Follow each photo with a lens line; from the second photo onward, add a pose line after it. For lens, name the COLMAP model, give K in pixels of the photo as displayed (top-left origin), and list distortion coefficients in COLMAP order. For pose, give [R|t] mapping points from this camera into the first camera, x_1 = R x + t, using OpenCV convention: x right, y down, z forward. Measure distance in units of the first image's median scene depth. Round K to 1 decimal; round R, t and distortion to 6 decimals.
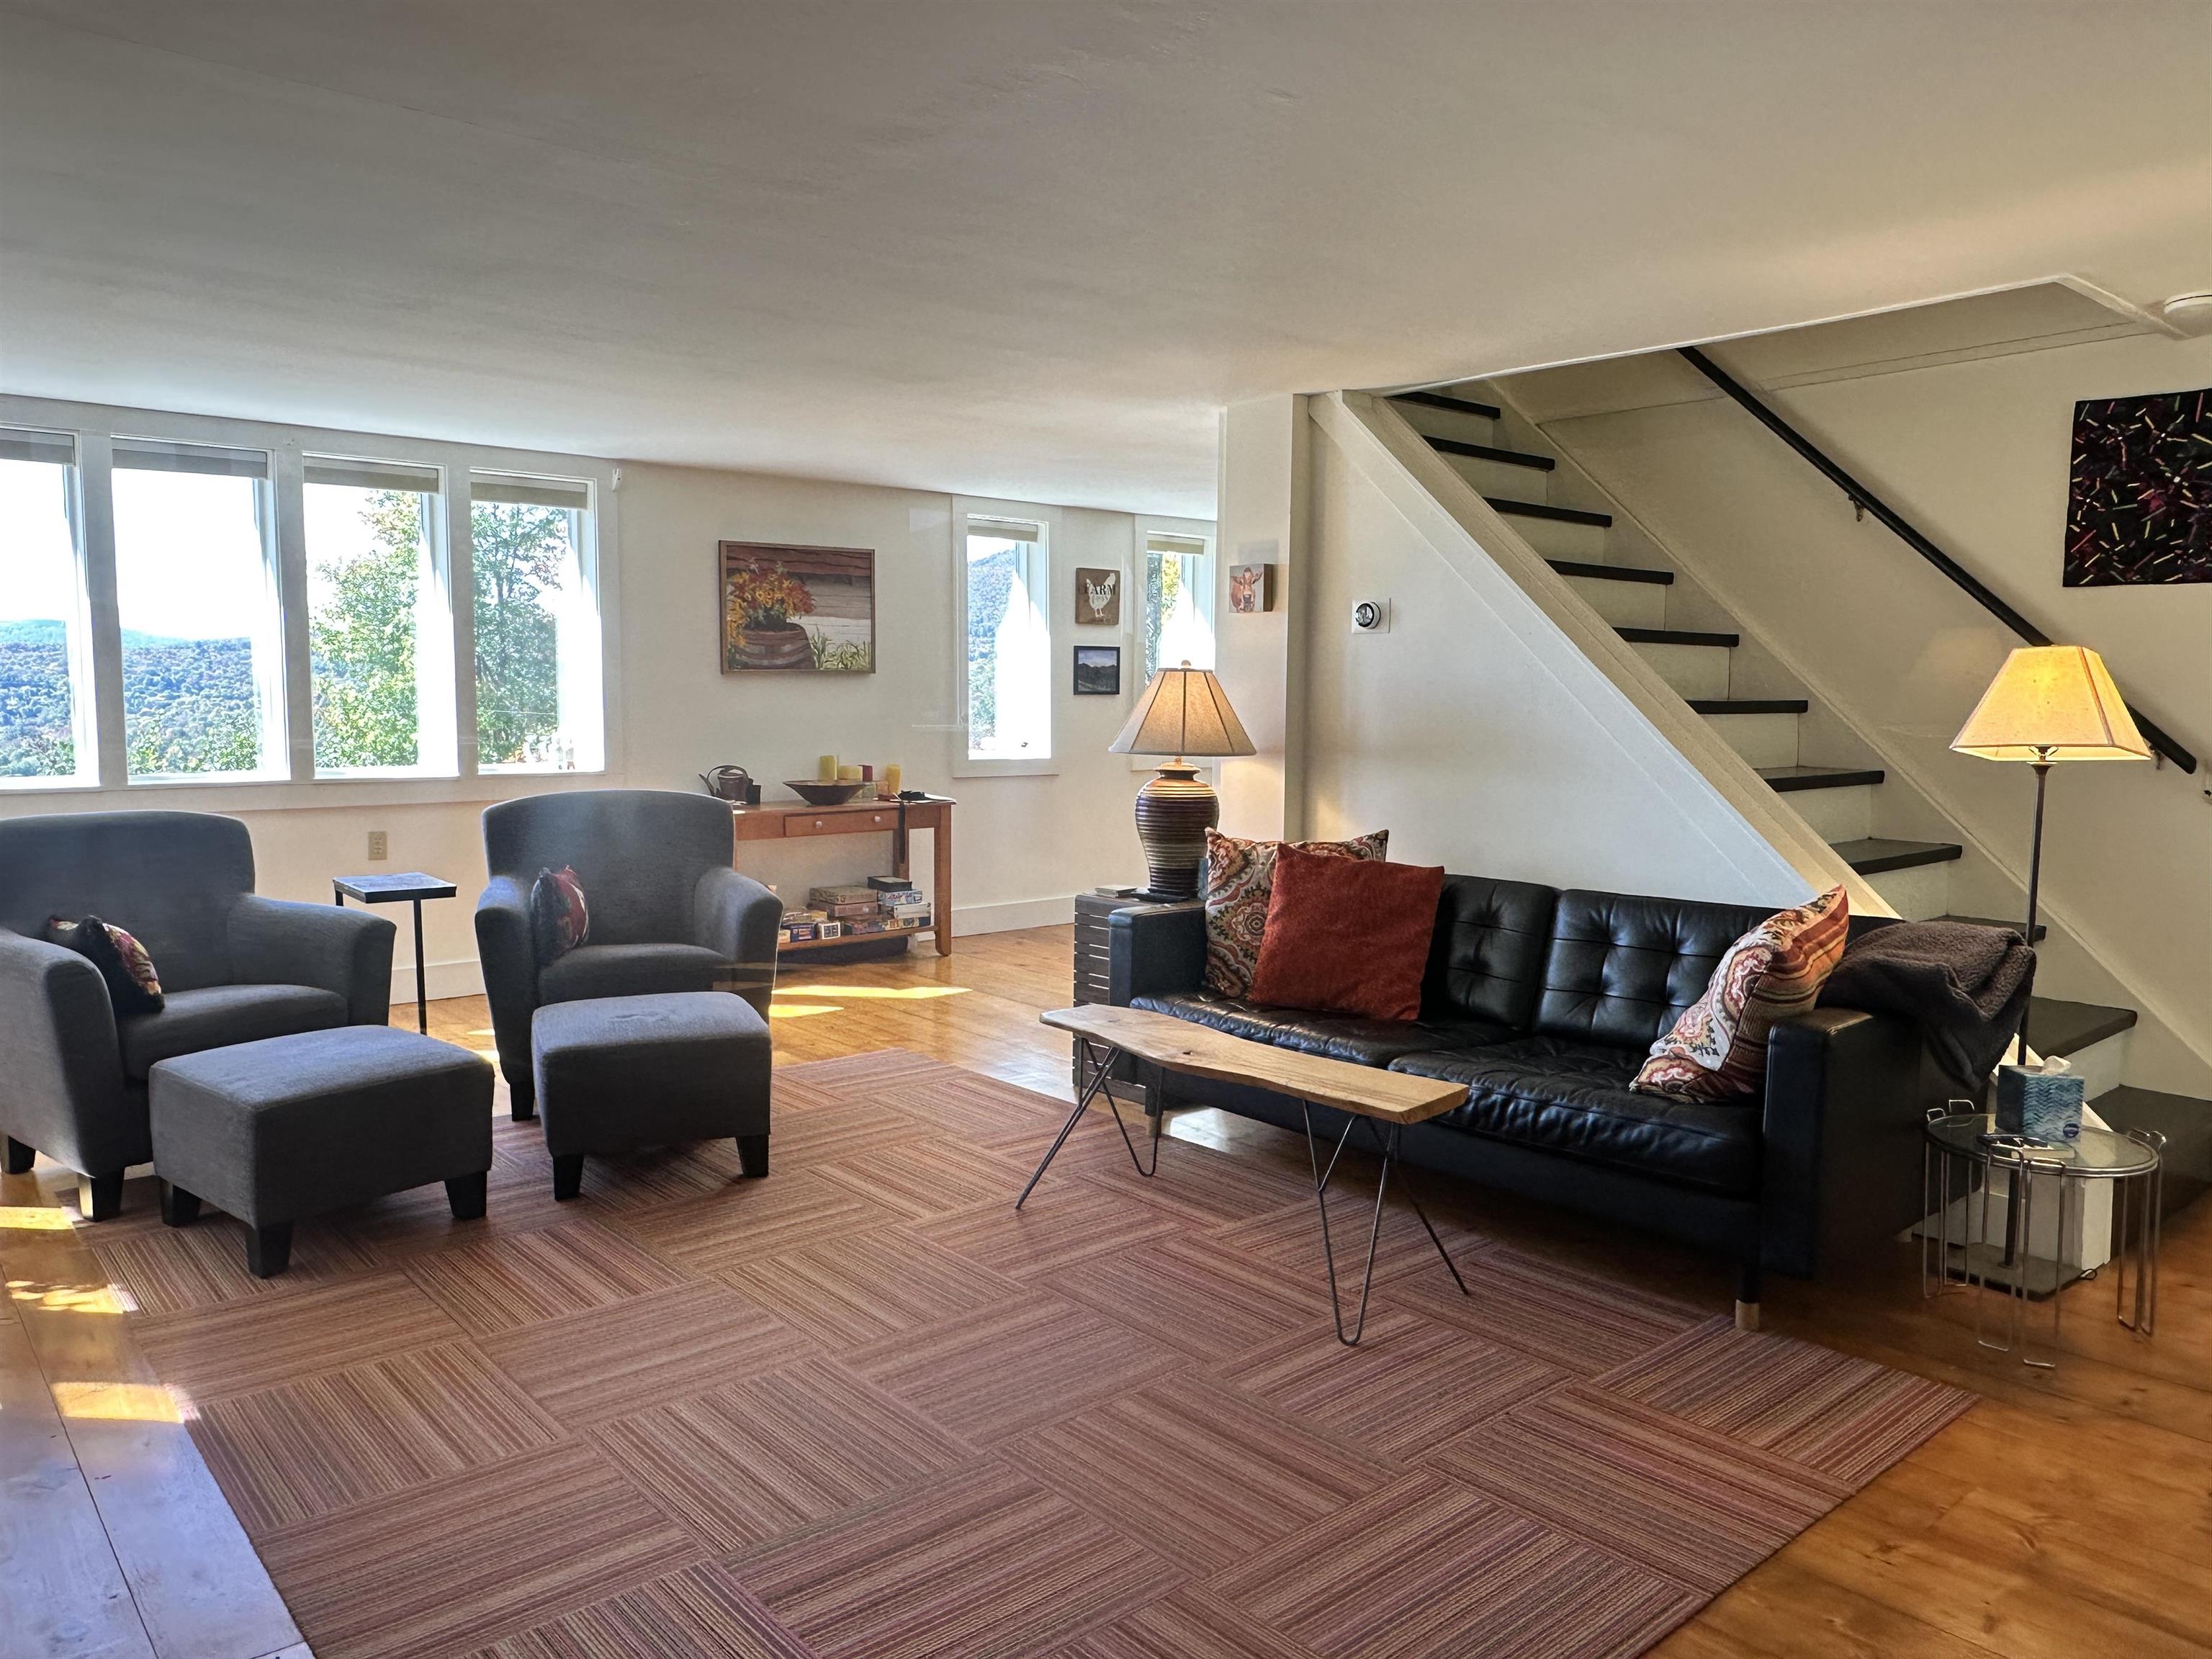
lens RADIAL K [[1544.4, 0, 1100.4], [0, 1544.4, 835.7], [0, 0, 1]] dist [0.063051, -0.058647]
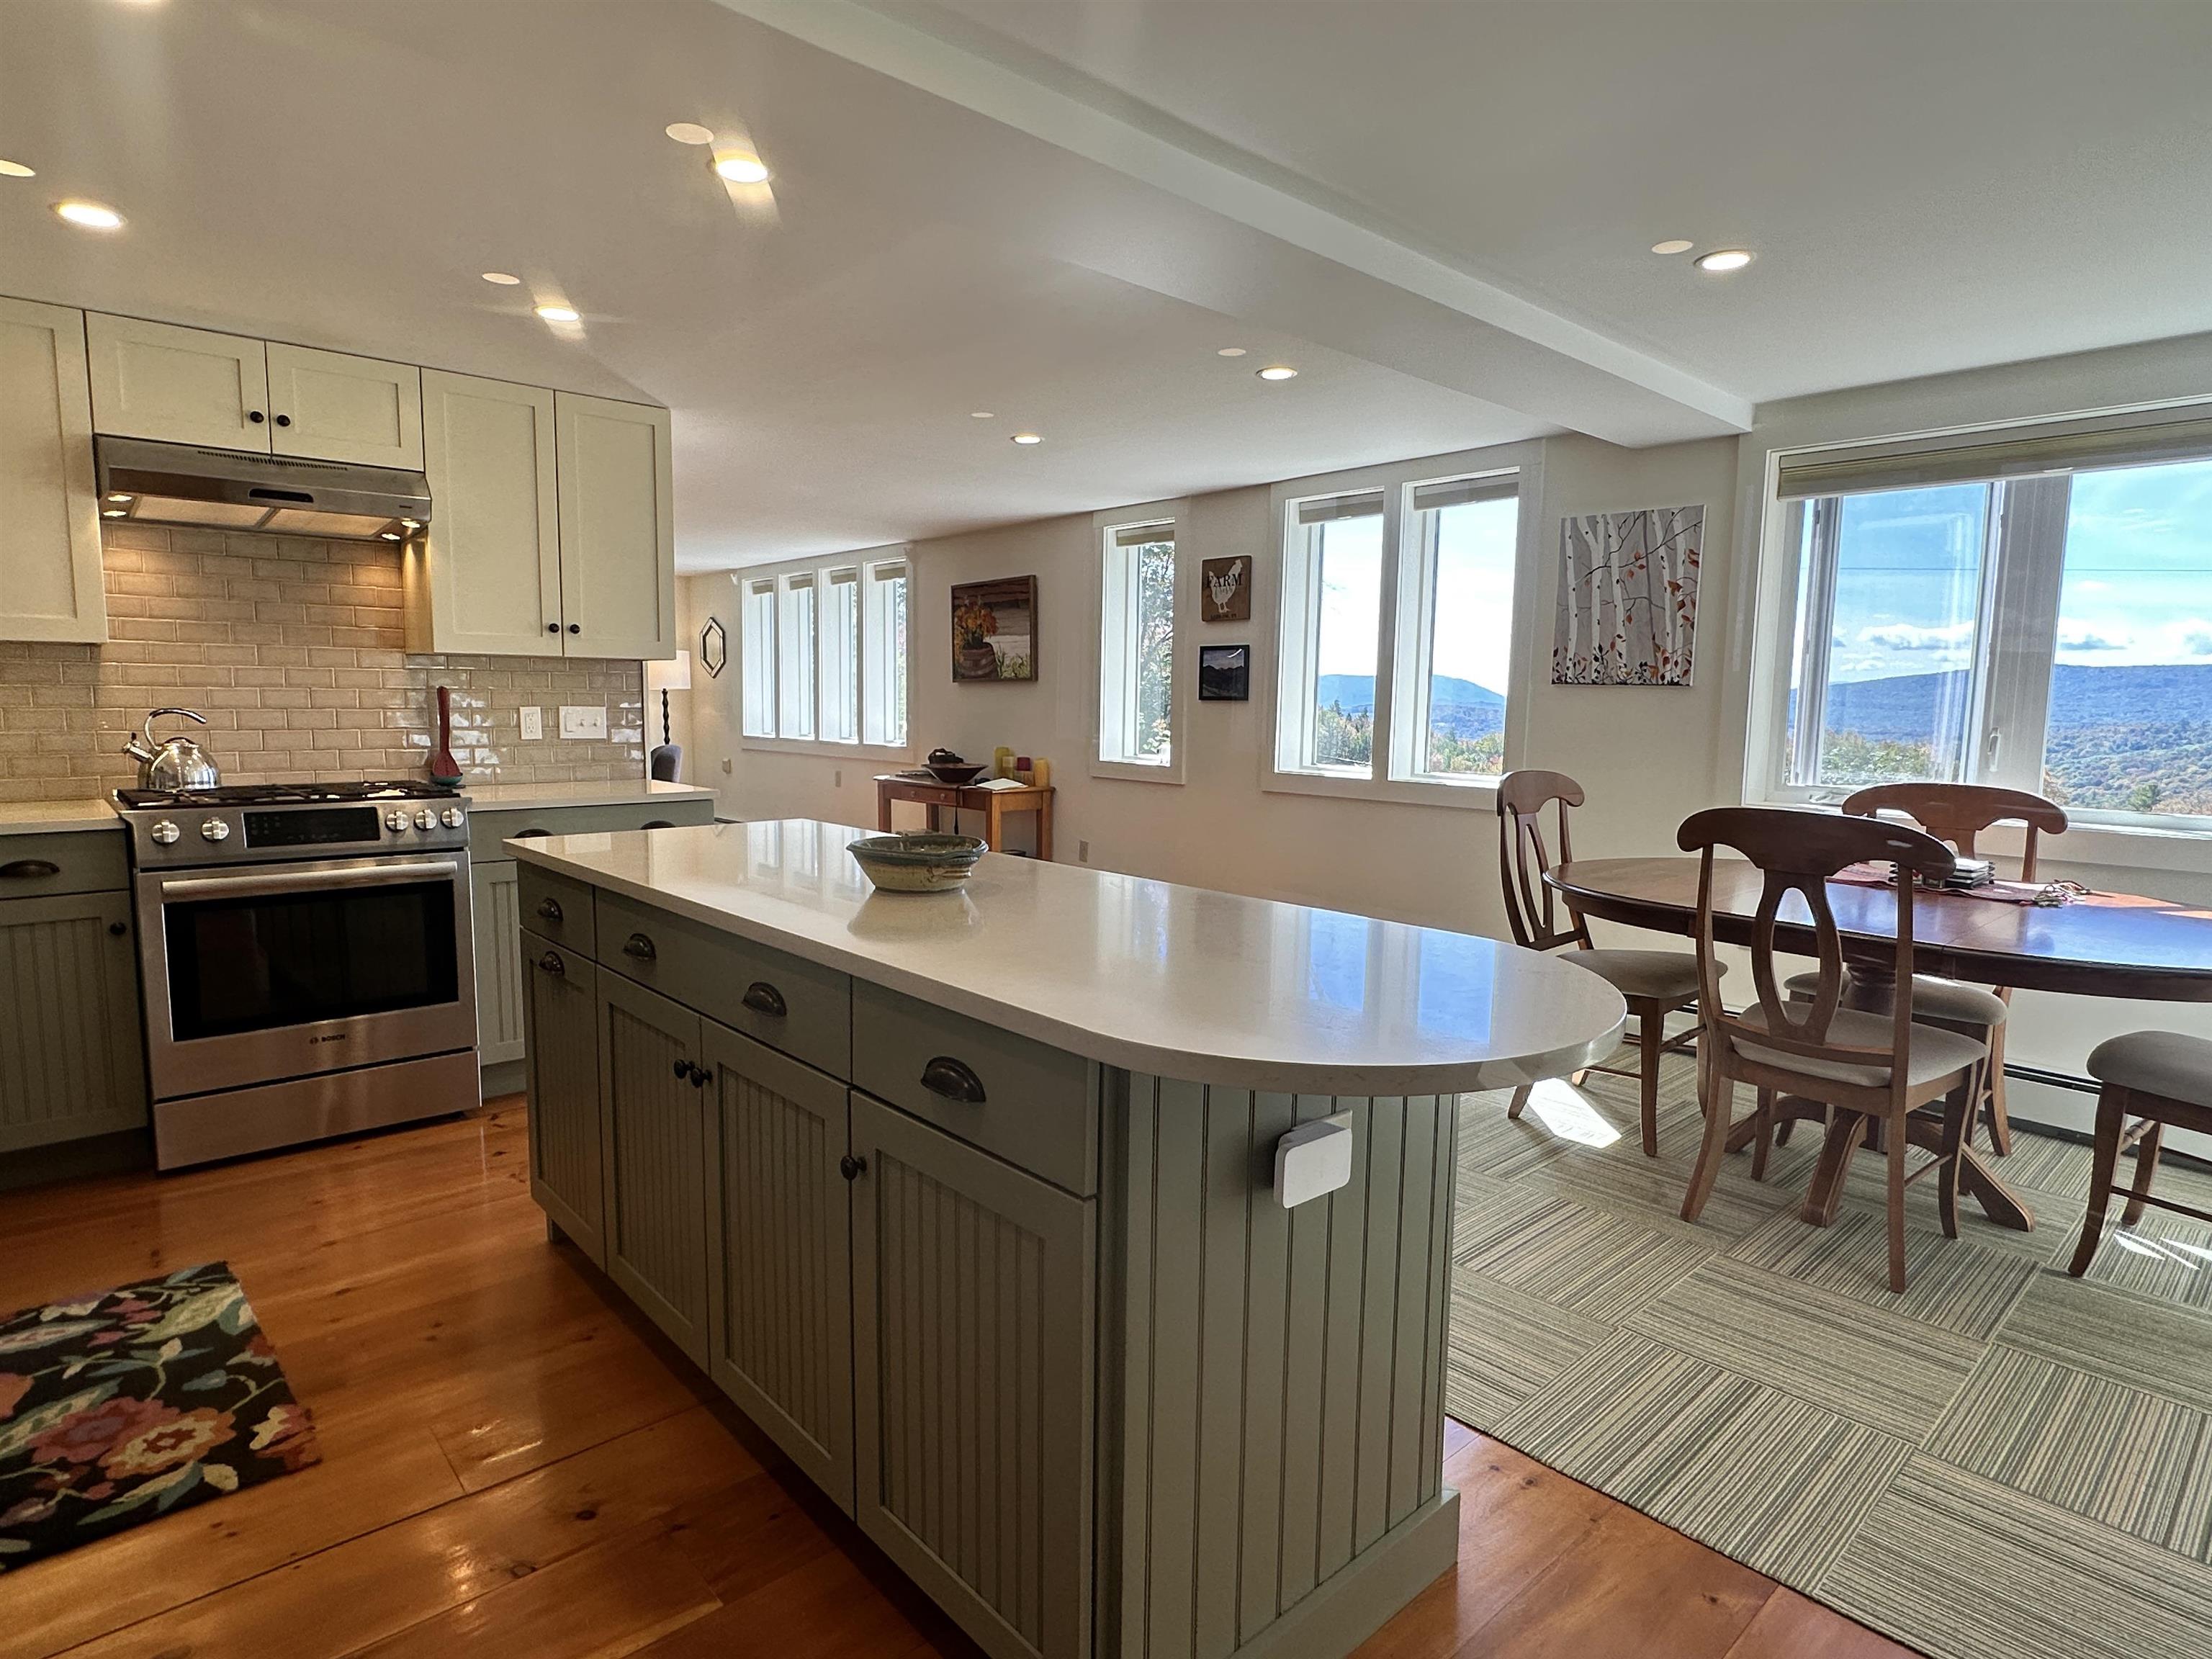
lens RADIAL K [[1200.8, 0, 1102.1], [0, 1200.8, 830.1], [0, 0, 1]] dist [-0.010005, 0.004696]
pose [[0.017993, 0.102266, -0.994594, 0.793350], [-0.109468, 0.988977, 0.099708, -0.090788], [0.993827, 0.107082, 0.028990, 1.059931]]
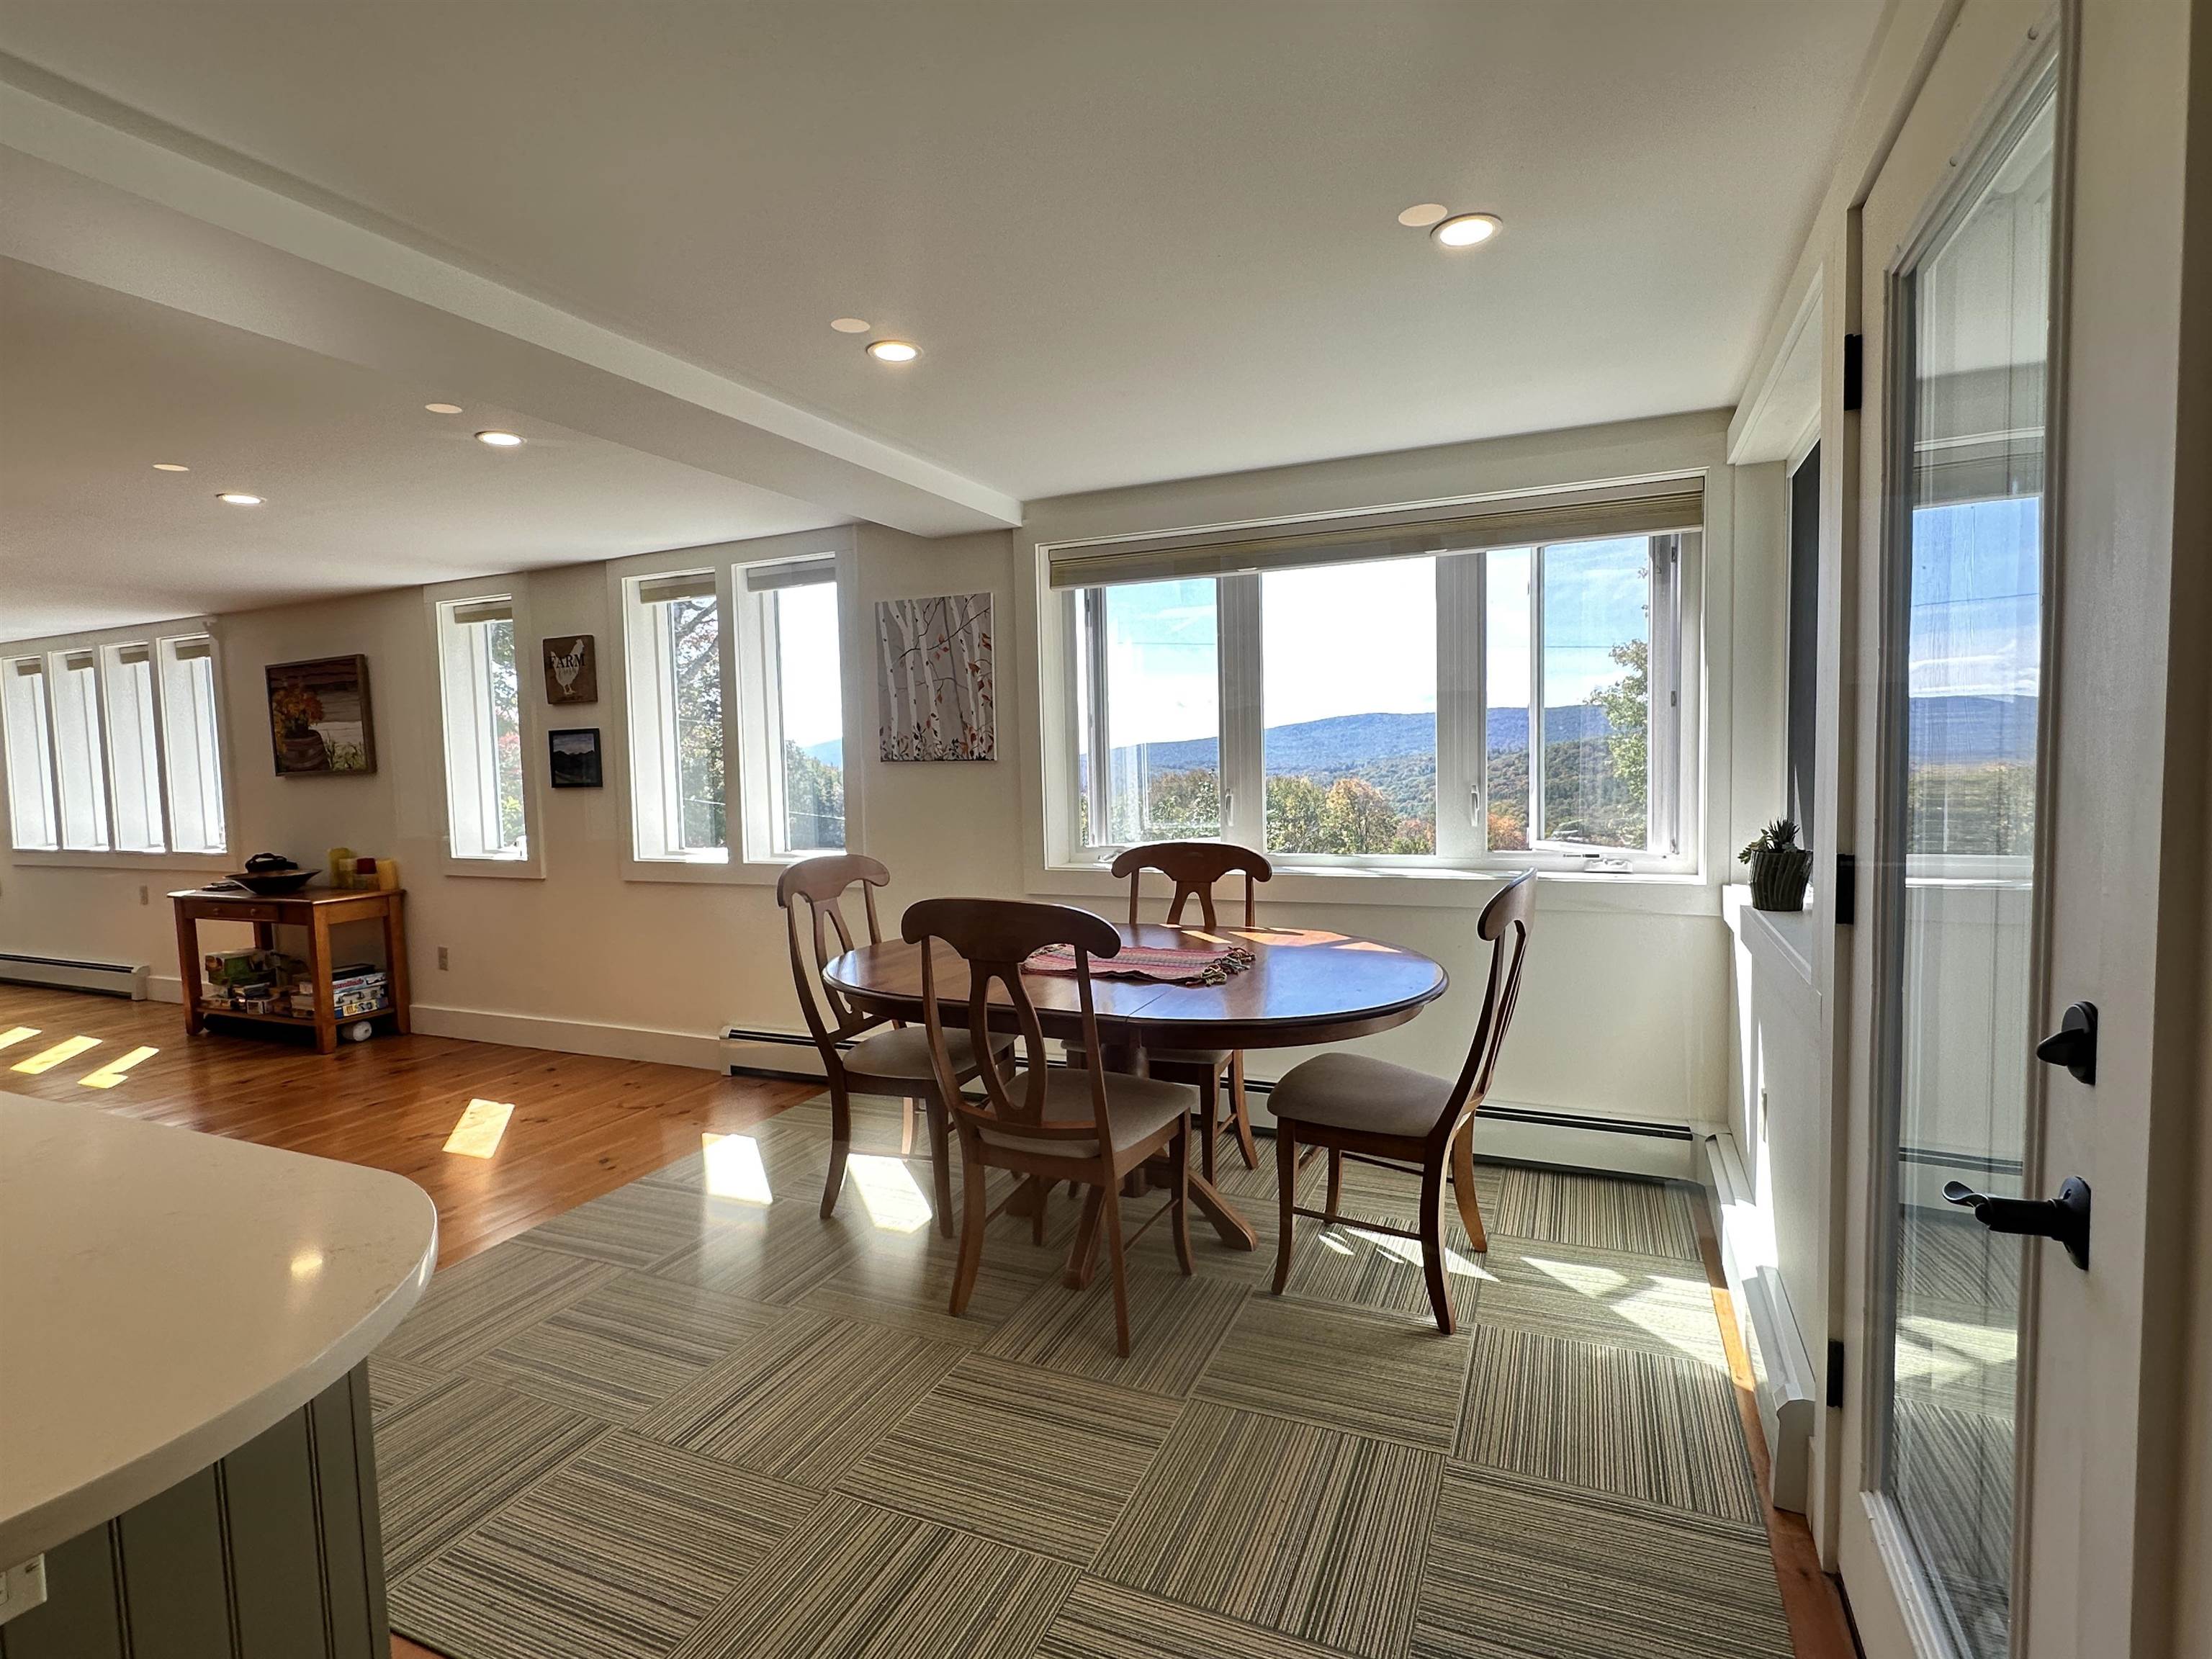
lens RADIAL K [[1077.1, 0, 1121.3], [0, 1077.1, 822.5], [0, 0, 1]] dist [-0.004452, 0.003379]
pose [[0.427227, 0.038737, -0.903314, 0.746872], [-0.056851, 0.998256, 0.015921, -0.113405], [0.902356, 0.044552, 0.428684, 1.172915]]
